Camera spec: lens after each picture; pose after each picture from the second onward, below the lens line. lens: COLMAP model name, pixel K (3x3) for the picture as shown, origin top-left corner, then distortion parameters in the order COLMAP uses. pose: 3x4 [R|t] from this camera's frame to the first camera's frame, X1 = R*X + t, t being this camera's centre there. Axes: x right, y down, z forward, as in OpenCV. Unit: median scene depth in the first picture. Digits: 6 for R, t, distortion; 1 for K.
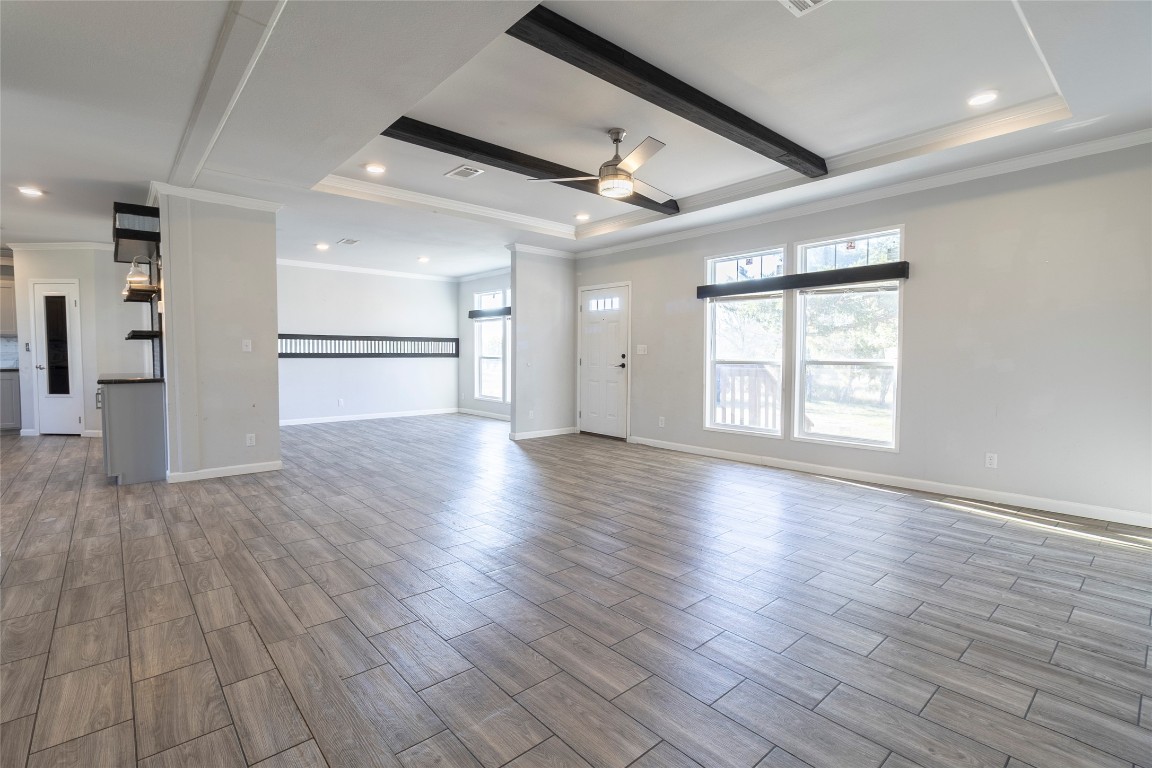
lens RADIAL K [[533.5, 0, 567.7], [0, 533.5, 380.5], [0, 0, 1]] dist [0.004023, -0.000023]
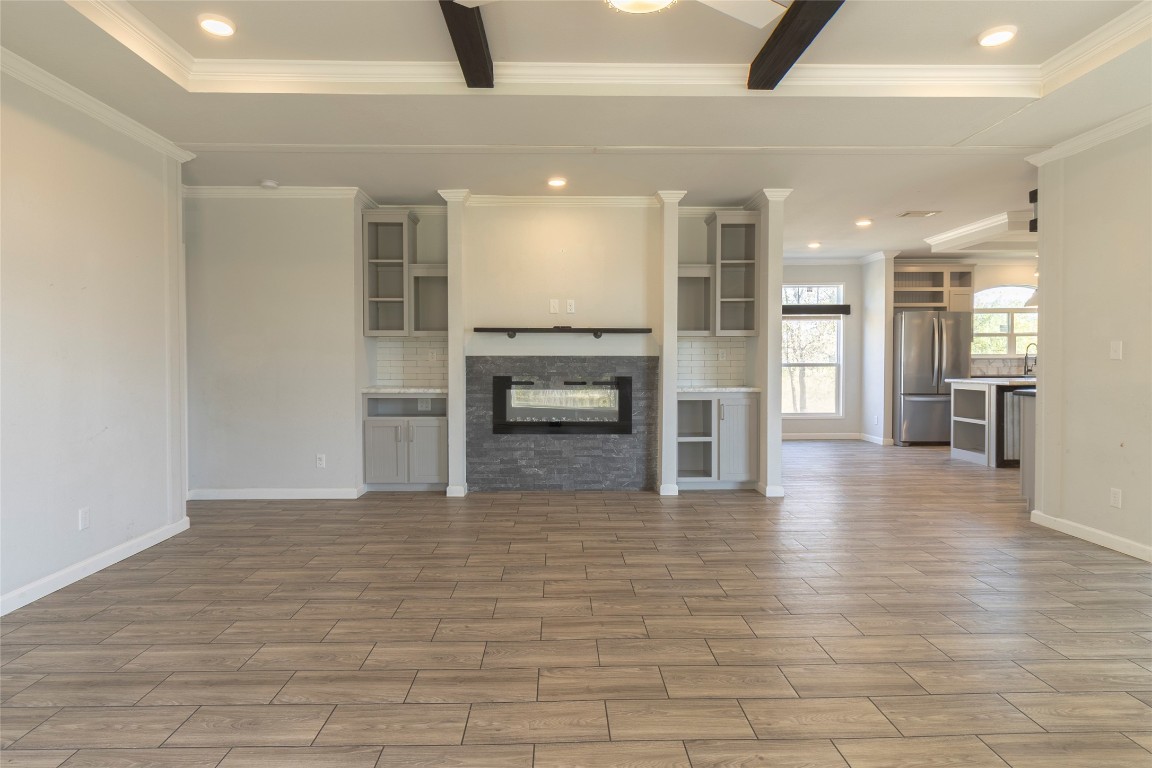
lens RADIAL K [[609.1, 0, 569.8], [0, 609.1, 377.7], [0, 0, 1]] dist [0.003005, -0.003047]
pose [[-0.636956, 0.023349, -0.770547, 0.444523], [-0.035138, 0.997623, 0.059276, -0.060887], [0.770099, 0.064832, -0.634621, 1.111546]]
